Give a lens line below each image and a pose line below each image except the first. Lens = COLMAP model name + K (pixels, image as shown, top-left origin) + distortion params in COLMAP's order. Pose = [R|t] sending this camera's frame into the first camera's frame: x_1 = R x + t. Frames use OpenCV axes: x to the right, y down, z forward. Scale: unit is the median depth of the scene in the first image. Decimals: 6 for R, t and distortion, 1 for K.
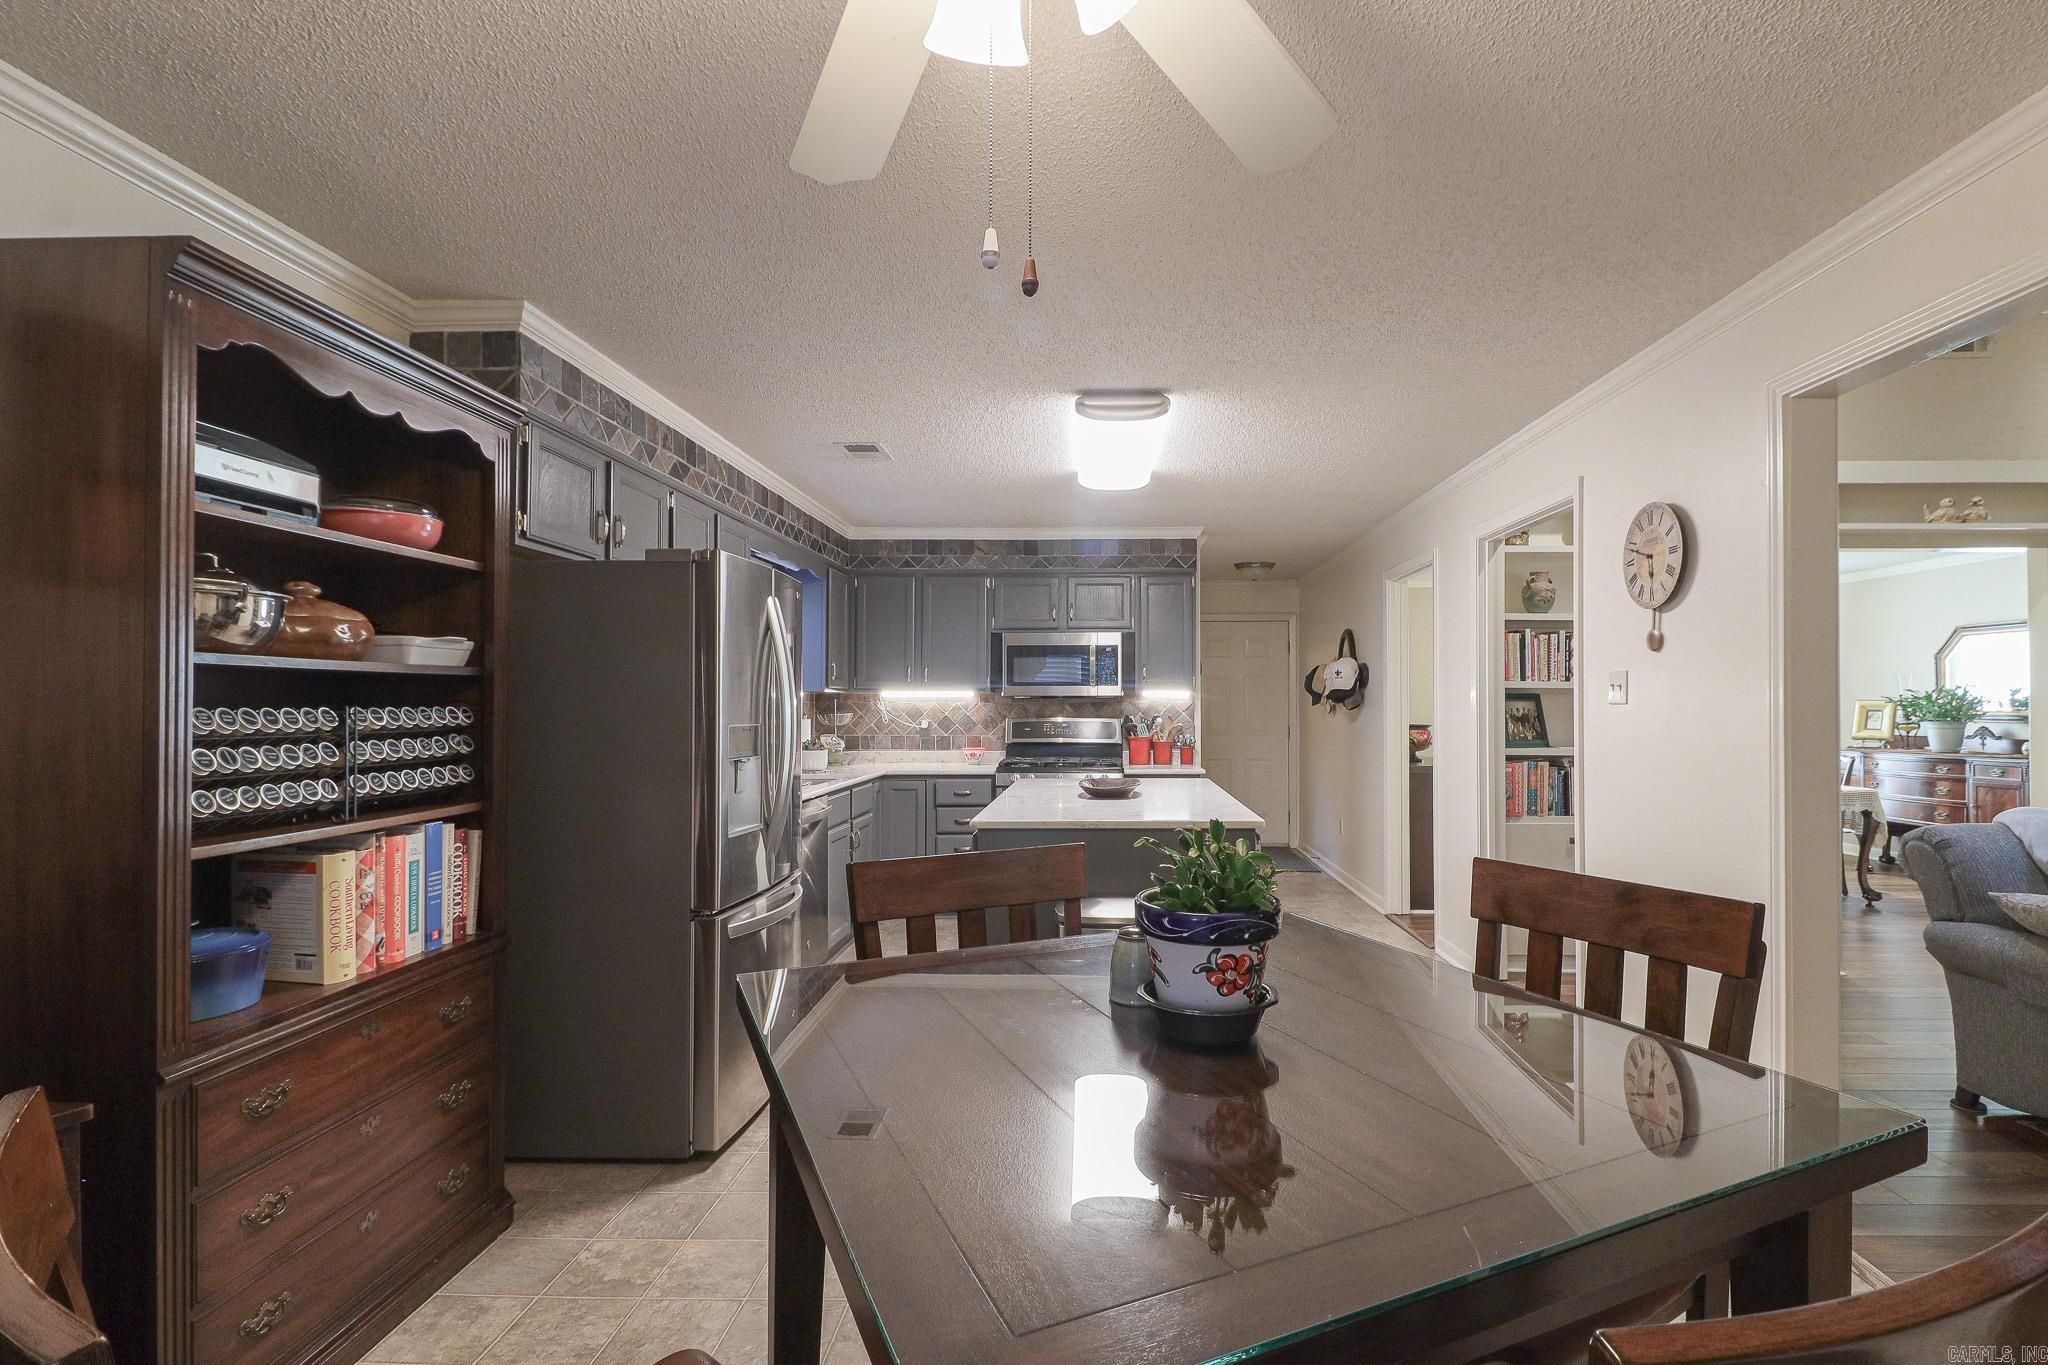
lens RADIAL K [[950.1, 0, 1071.7], [0, 950.1, 695.8], [0, 0, 1]] dist [0.004842, -0.008034]
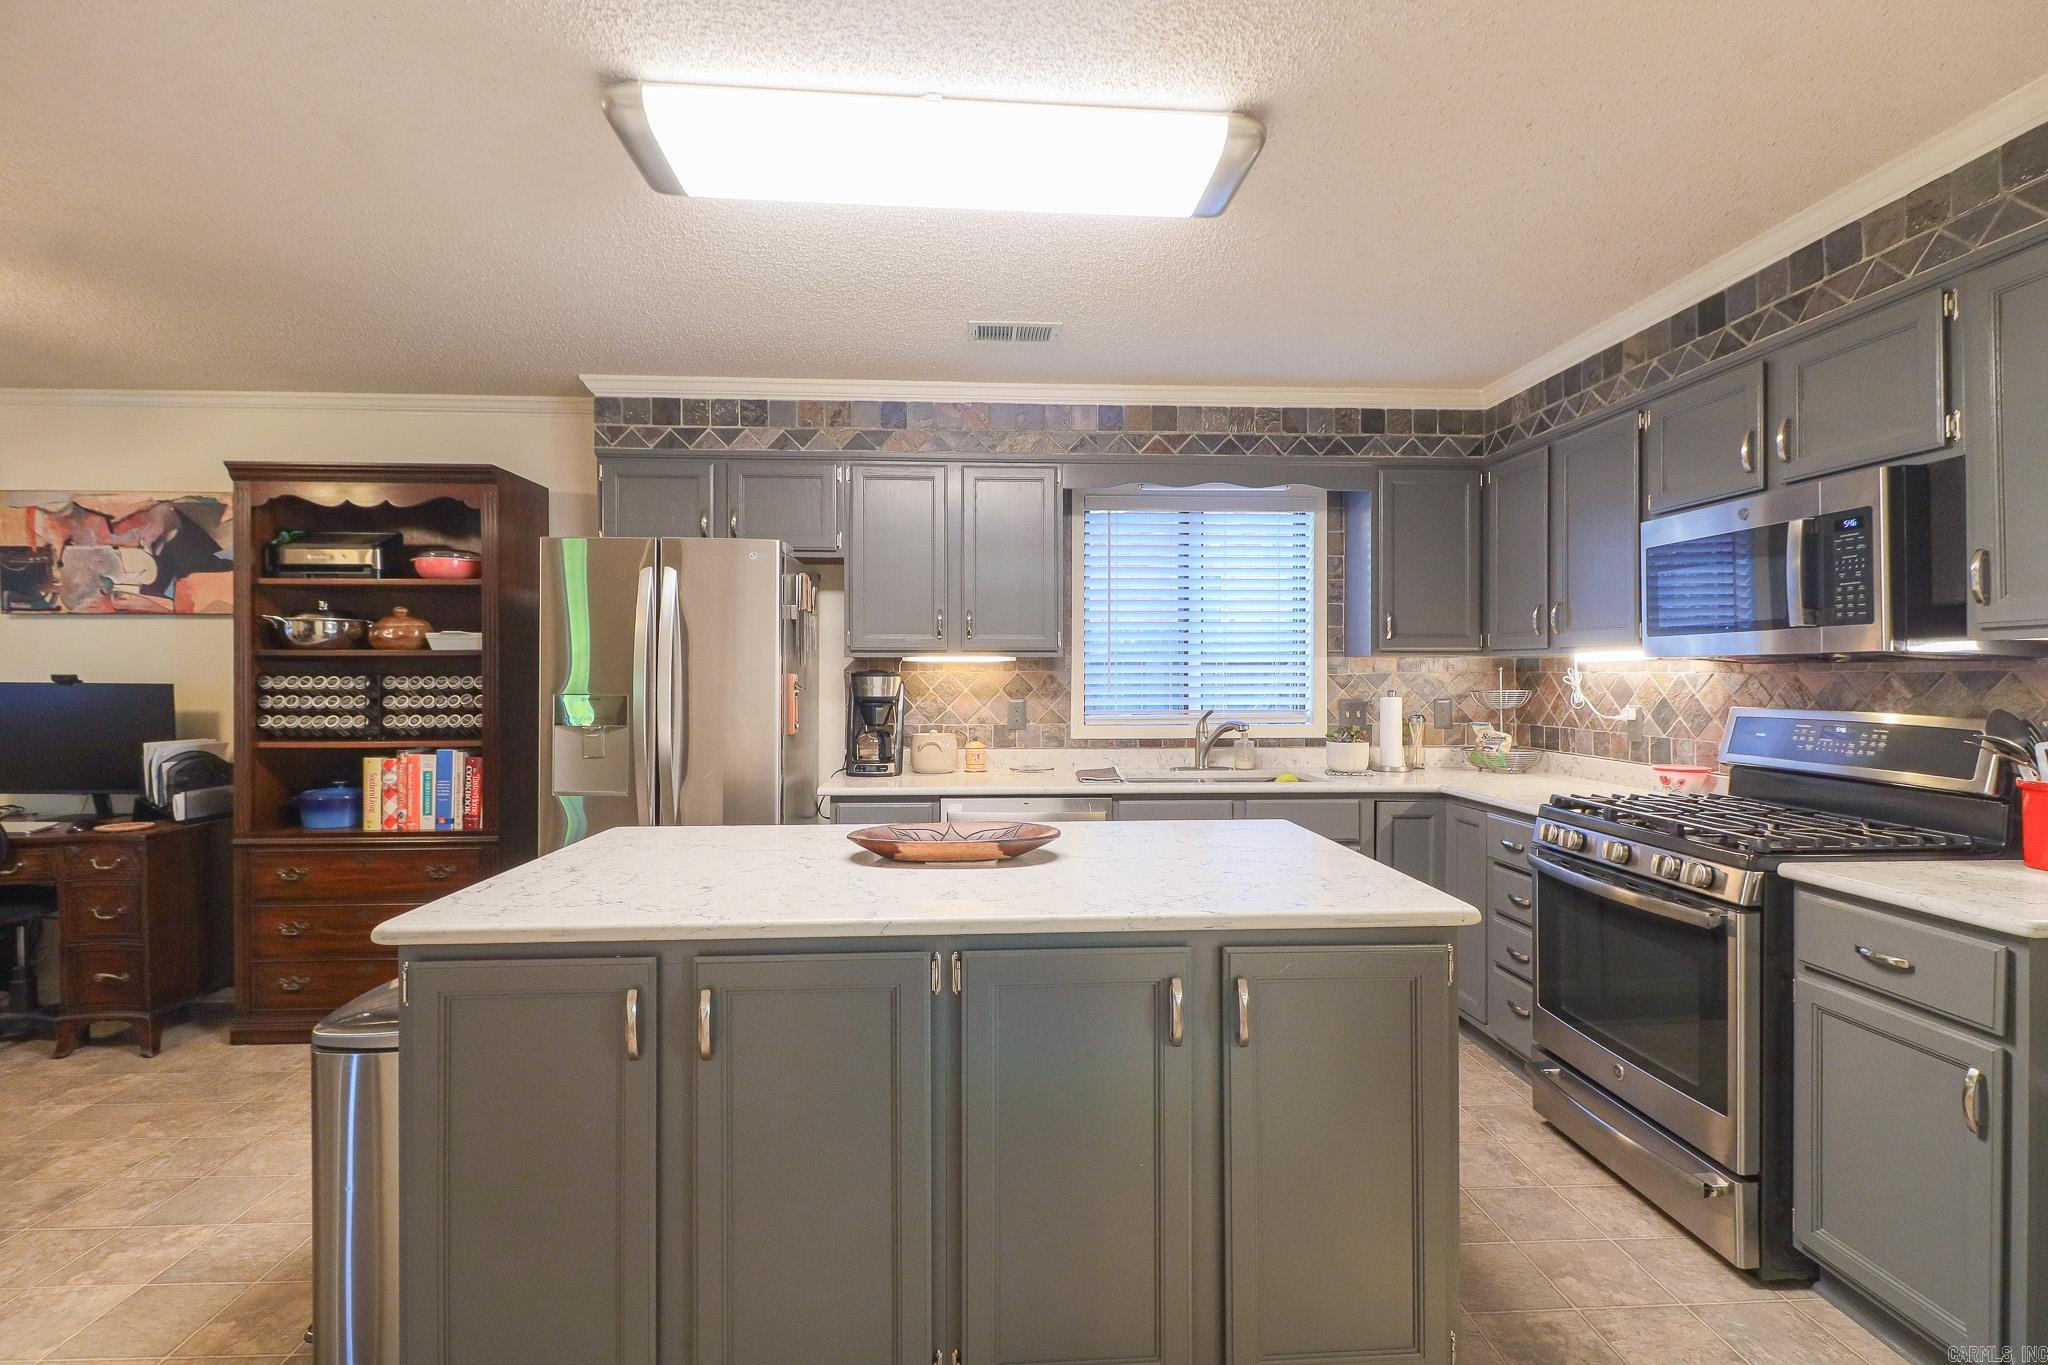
lens RADIAL K [[950.1, 0, 1073.8], [0, 950.1, 671.9], [0, 0, 1]] dist [0.004842, -0.008034]
pose [[0.101905, -0.001927, -0.994792, 0.355028], [0.007919, 0.999968, -0.001125, 0.005133], [0.994763, -0.007763, 0.101917, 0.663215]]
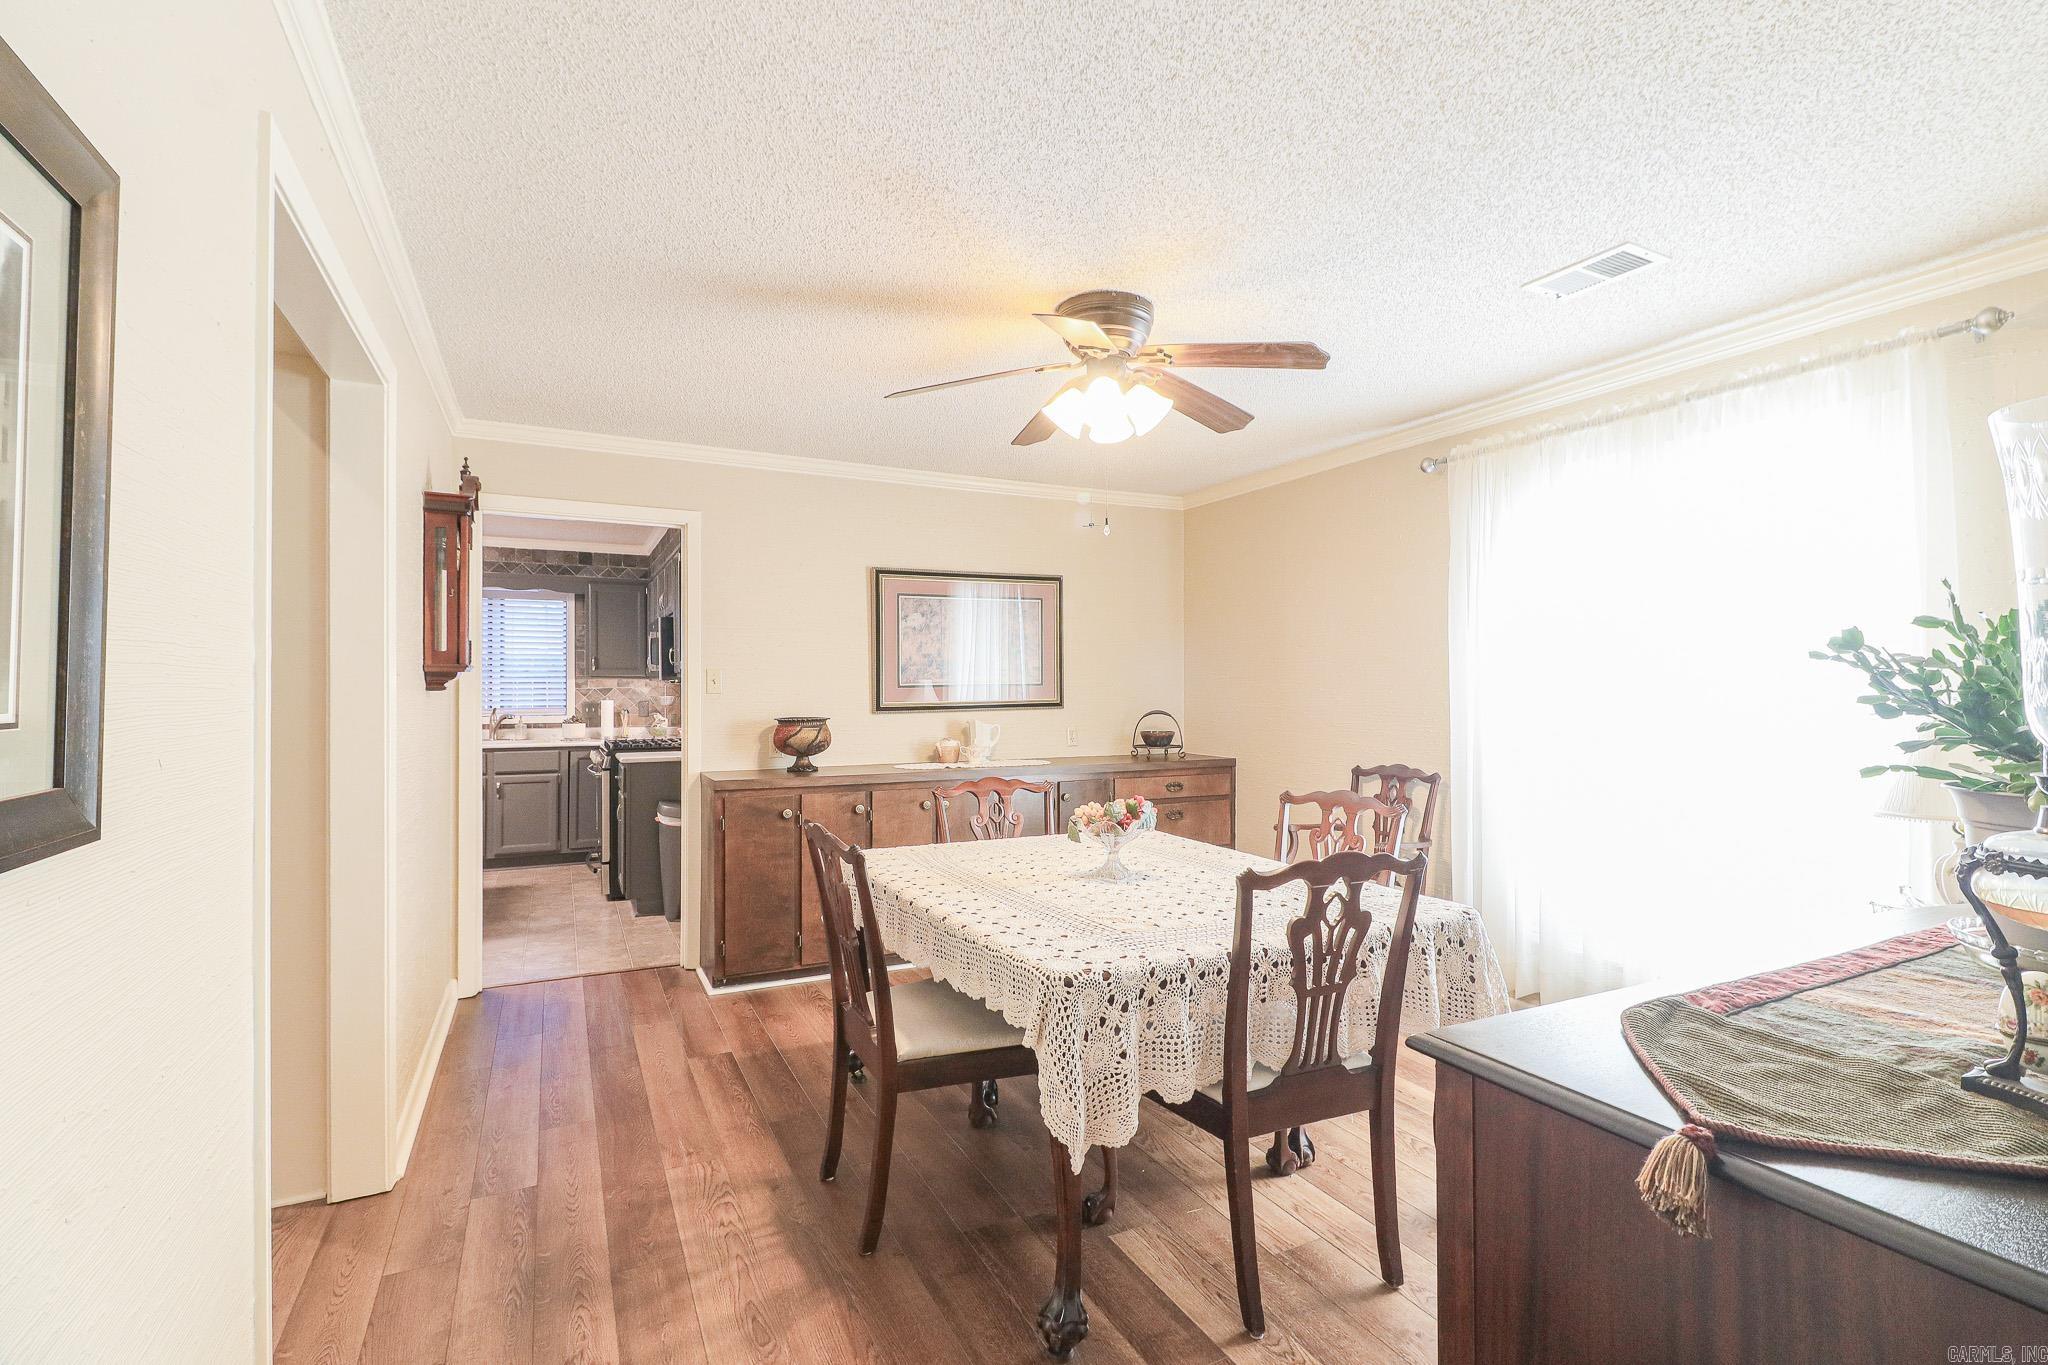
lens RADIAL K [[950.1, 0, 1032.6], [0, 950.1, 674.2], [0, 0, 1]] dist [0.004842, -0.008034]
pose [[0.457185, -0.012404, -0.889285, 1.070202], [0.008613, 0.999918, -0.009518, 0.005858], [0.889330, -0.003308, 0.457254, 0.868847]]
